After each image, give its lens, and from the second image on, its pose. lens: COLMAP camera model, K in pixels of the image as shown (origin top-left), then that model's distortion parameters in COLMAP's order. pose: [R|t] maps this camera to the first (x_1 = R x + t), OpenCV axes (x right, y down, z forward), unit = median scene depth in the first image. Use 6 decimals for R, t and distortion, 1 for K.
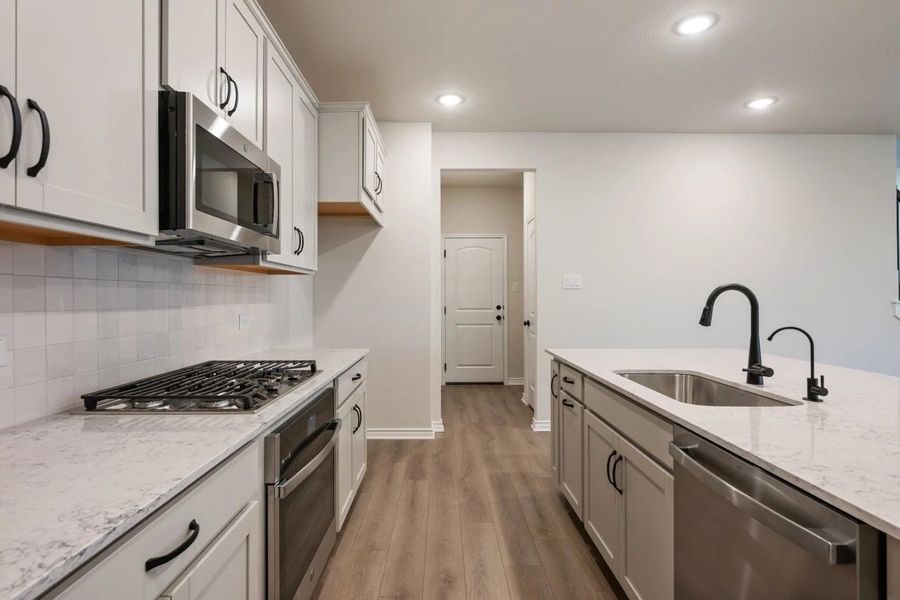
lens RADIAL K [[463.7, 0, 451.0], [0, 463.7, 295.9], [0, 0, 1]] dist [-0.000234, 0.000836]
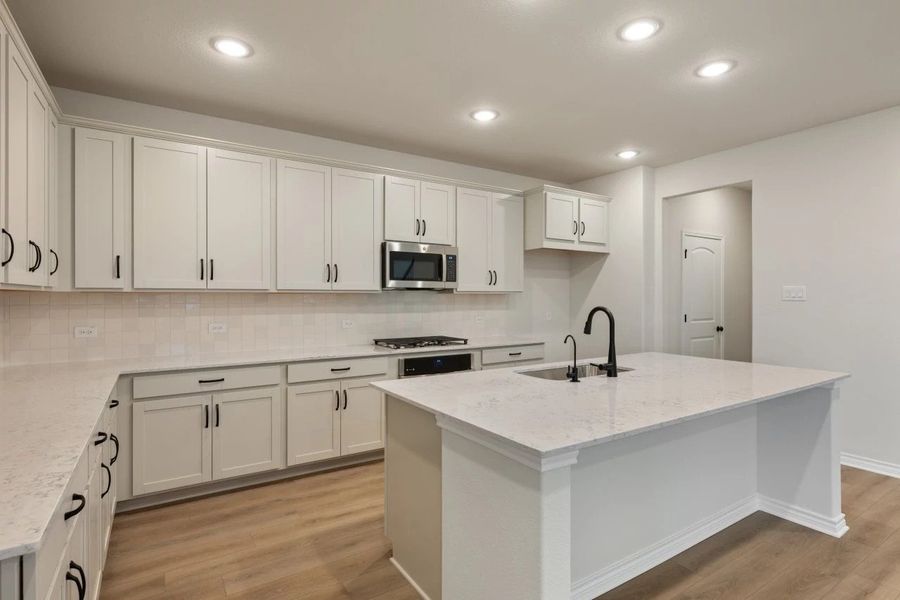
lens RADIAL K [[463.7, 0, 449.2], [0, 463.7, 294.3], [0, 0, 1]] dist [-0.000234, 0.000836]
pose [[0.526963, -0.006123, -0.849866, 1.398178], [0.003681, 0.999981, -0.004921, -0.050915], [0.849880, -0.000535, 0.526976, -0.155371]]
